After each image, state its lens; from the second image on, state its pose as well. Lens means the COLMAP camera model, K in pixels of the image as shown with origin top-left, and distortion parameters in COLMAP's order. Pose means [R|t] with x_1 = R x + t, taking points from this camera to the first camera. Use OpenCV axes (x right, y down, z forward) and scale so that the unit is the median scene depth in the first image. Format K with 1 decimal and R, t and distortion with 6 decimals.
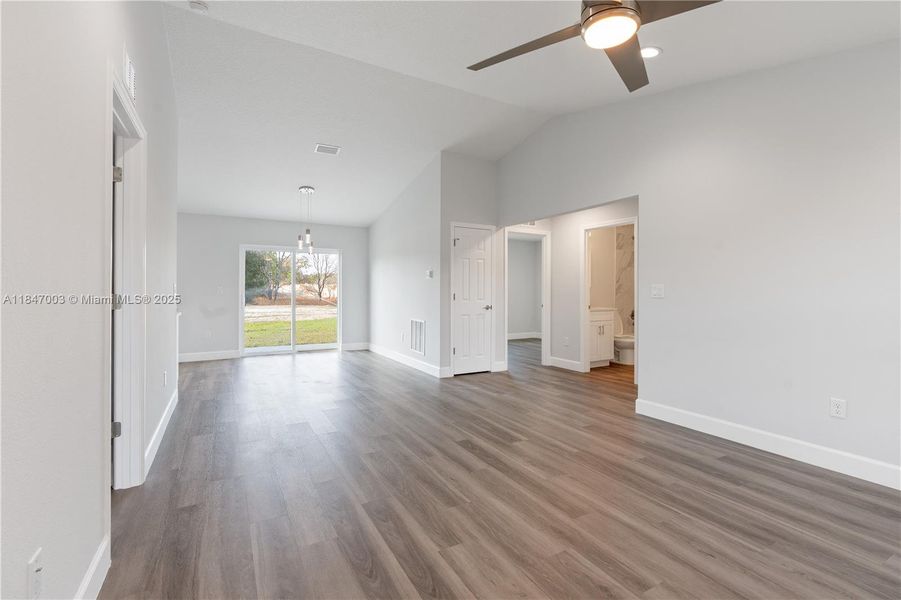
lens RADIAL K [[406.7, 0, 450.5], [0, 406.7, 300.0], [0, 0, 1]] dist [-0.007924, -0.000060]
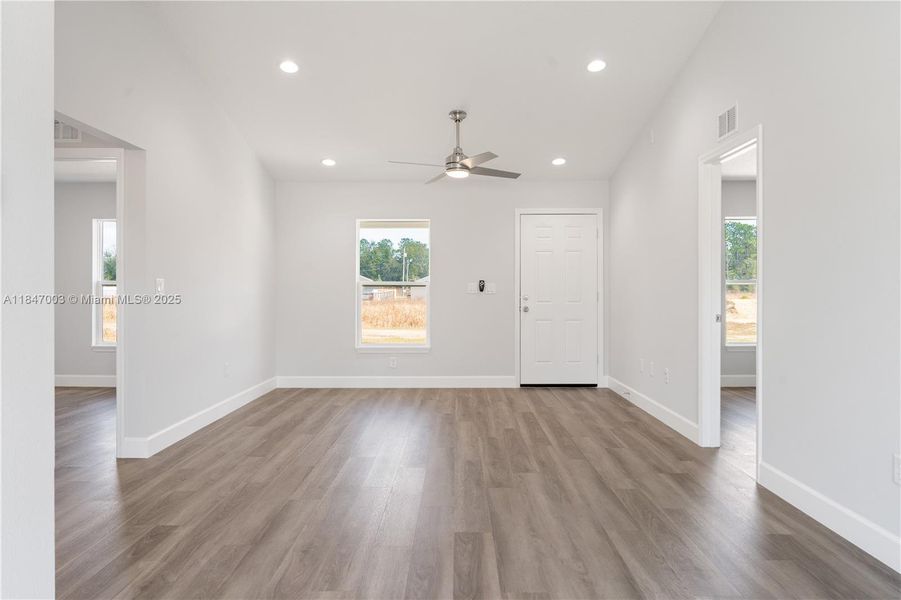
lens RADIAL K [[611.4, 0, 449.2], [0, 611.4, 288.7], [0, 0, 1]] dist [-0.032119, 0.000535]
pose [[-0.867243, -0.001143, 0.497883, -0.615349], [0.010375, 0.999739, 0.020366, -0.041812], [-0.497777, 0.022828, -0.867005, 1.927339]]
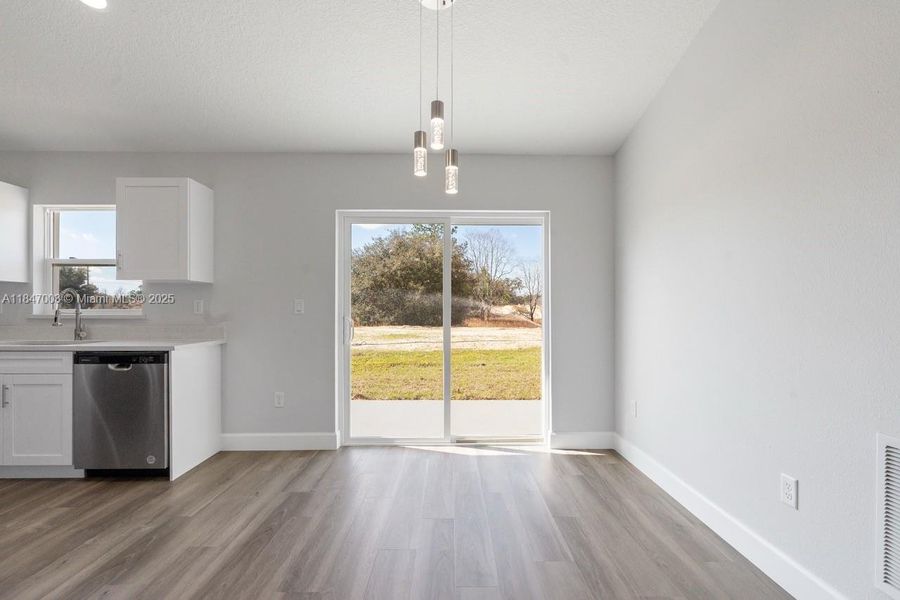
lens RADIAL K [[416.2, 0, 454.2], [0, 416.2, 312.9], [0, 0, 1]] dist [-0.001003, -0.000018]
pose [[0.878167, -0.001953, -0.478351, -0.348028], [-0.007856, 0.999798, -0.018504, -0.018706], [0.478290, 0.020008, 0.877974, 1.336747]]
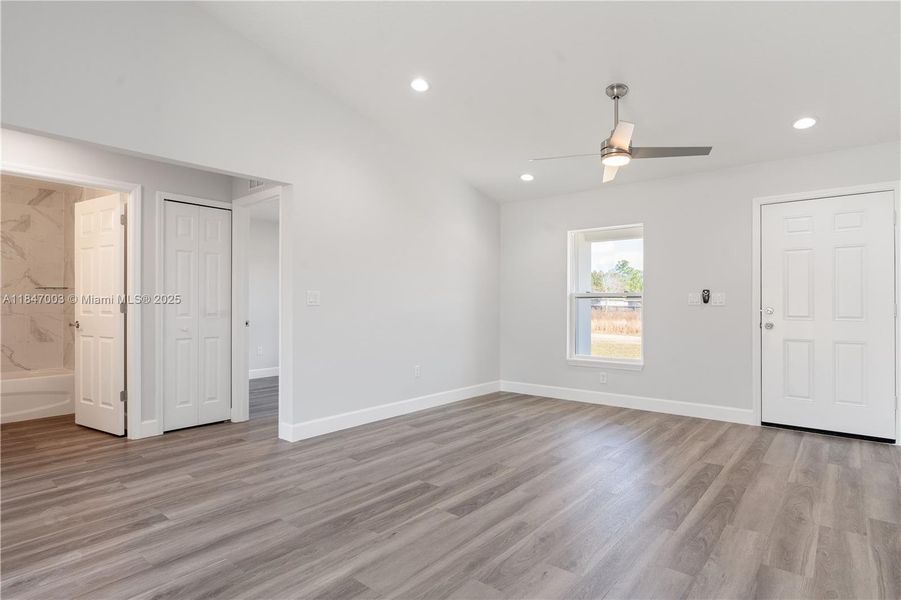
lens RADIAL K [[478.8, 0, 450.5], [0, 478.8, 300.0], [0, 0, 1]] dist [-0.006882, 0.001564]
pose [[-0.356967, 0.003767, 0.934109, -0.683667], [0.020327, 0.999786, 0.003736, -0.016421], [-0.933896, 0.020321, -0.356967, 1.211757]]
